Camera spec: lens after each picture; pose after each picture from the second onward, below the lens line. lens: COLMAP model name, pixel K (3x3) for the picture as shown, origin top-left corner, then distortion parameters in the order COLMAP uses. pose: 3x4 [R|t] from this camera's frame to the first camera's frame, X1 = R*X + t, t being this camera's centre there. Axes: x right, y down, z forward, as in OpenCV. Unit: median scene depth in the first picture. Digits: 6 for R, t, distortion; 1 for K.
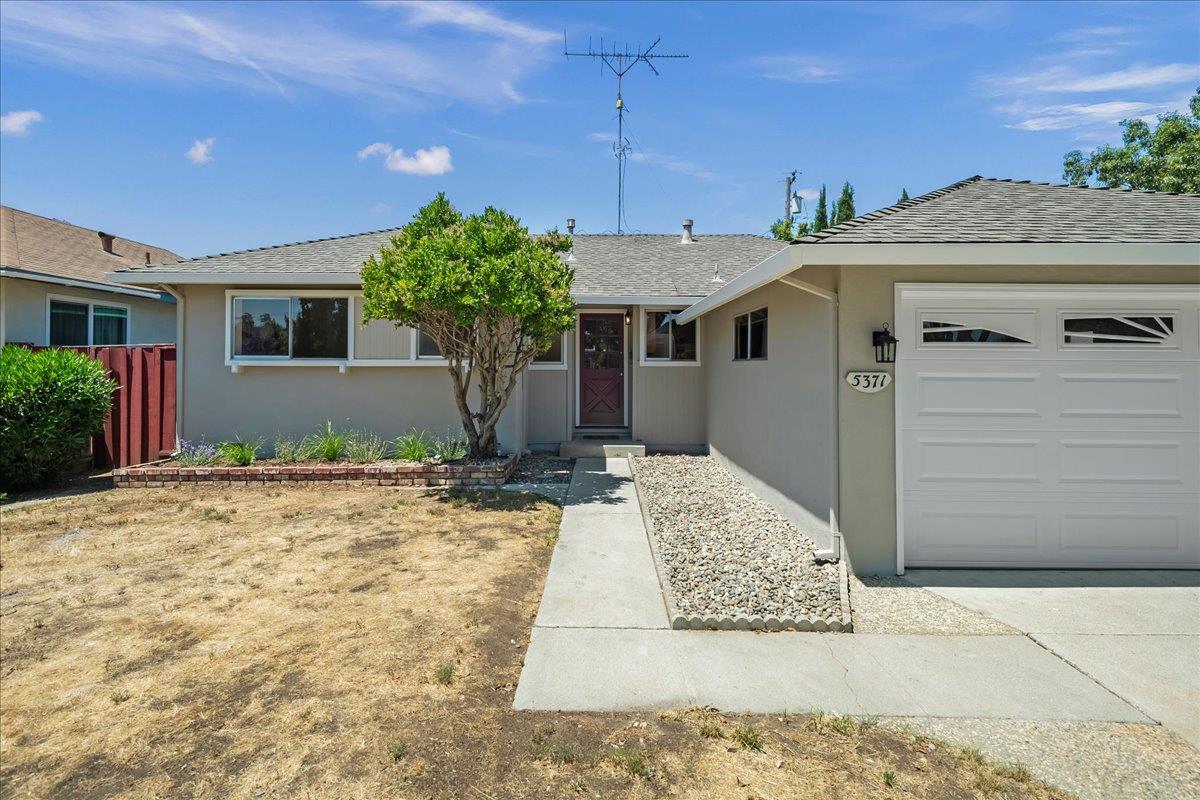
lens RADIAL K [[547.8, 0, 601.8], [0, 547.8, 362.1], [0, 0, 1]] dist [0.019889, -0.011679]
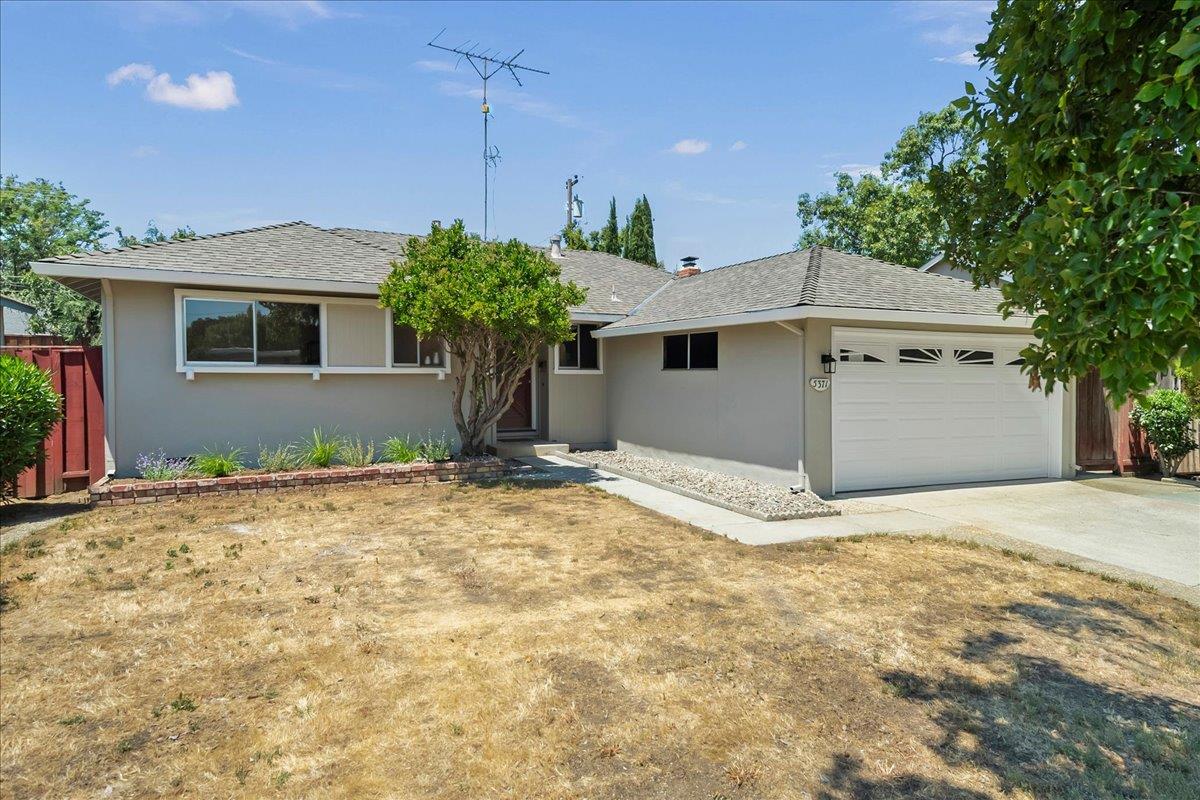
lens RADIAL K [[623.6, 0, 597.6], [0, 623.6, 388.4], [0, 0, 1]] dist [0.031387, 0.000231]
pose [[0.909917, -0.007180, 0.414729, -0.476830], [-0.006457, 0.999484, 0.031470, -0.004392], [-0.414740, -0.031313, 0.909401, -0.240440]]
